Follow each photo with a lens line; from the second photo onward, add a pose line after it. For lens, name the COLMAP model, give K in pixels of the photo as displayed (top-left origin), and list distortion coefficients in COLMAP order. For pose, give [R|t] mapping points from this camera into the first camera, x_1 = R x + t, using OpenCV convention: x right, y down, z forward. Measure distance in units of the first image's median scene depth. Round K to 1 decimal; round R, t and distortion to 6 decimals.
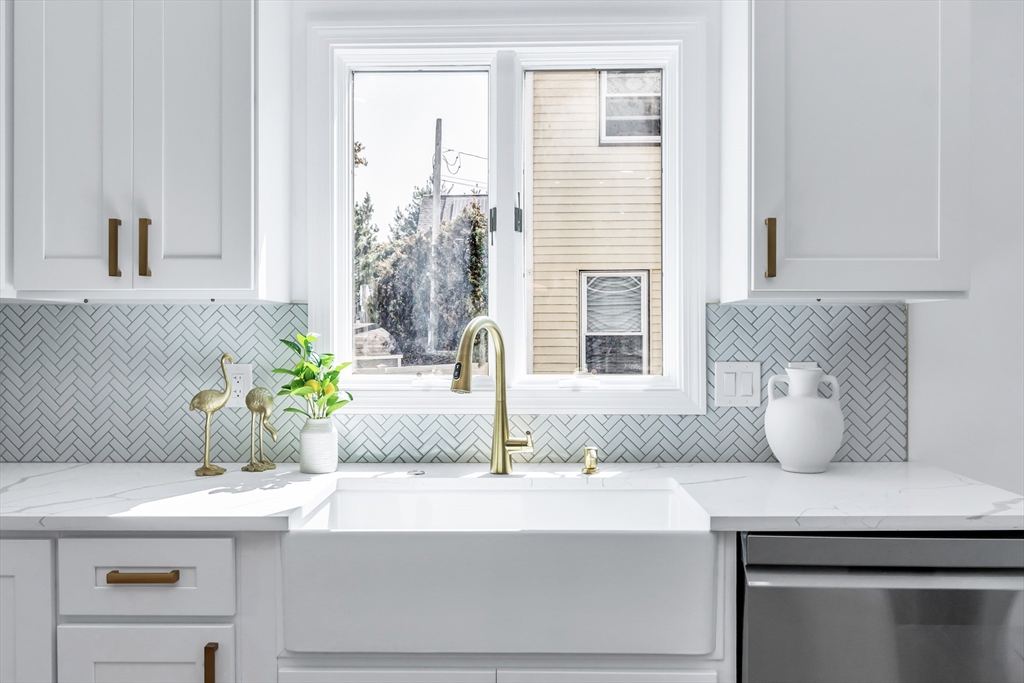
lens RADIAL K [[838.4, 0, 506.9], [0, 838.4, 343.2], [0, 0, 1]] dist [-0.009273, -0.001891]
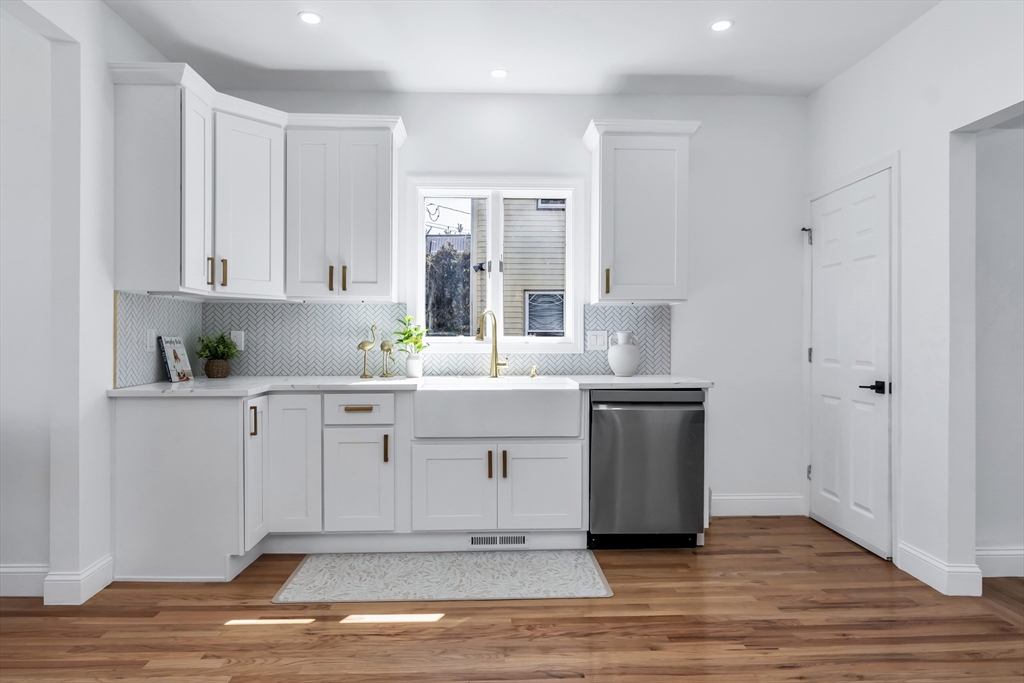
lens RADIAL K [[606.2, 0, 511.0], [0, 606.2, 343.8], [0, 0, 1]] dist [0.006834, 0.000572]
pose [[0.997745, 0.002294, 0.067080, -0.071523], [-0.002428, 0.999995, 0.001924, 0.057511], [-0.067075, -0.002083, 0.997746, -0.645010]]
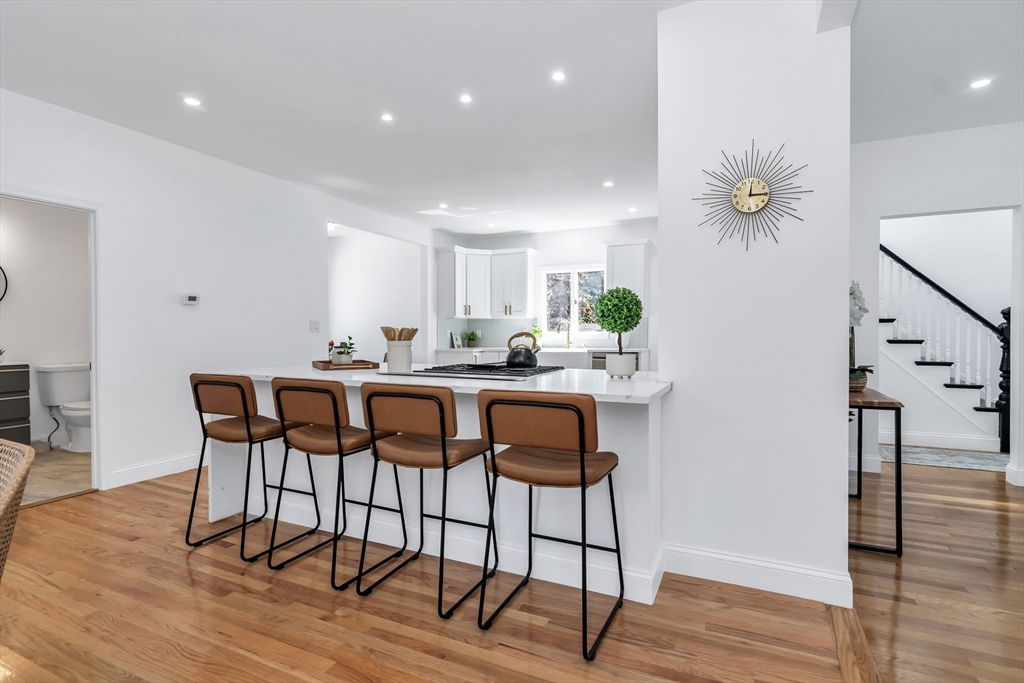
lens RADIAL K [[476.1, 0, 516.2], [0, 476.1, 340.0], [0, 0, 1]] dist [-0.001060, 0.001233]
pose [[0.924482, 0.003302, -0.381212, 0.853152], [0.000524, 0.999951, 0.009933, 0.064348], [0.381226, -0.009382, 0.924434, -2.011523]]
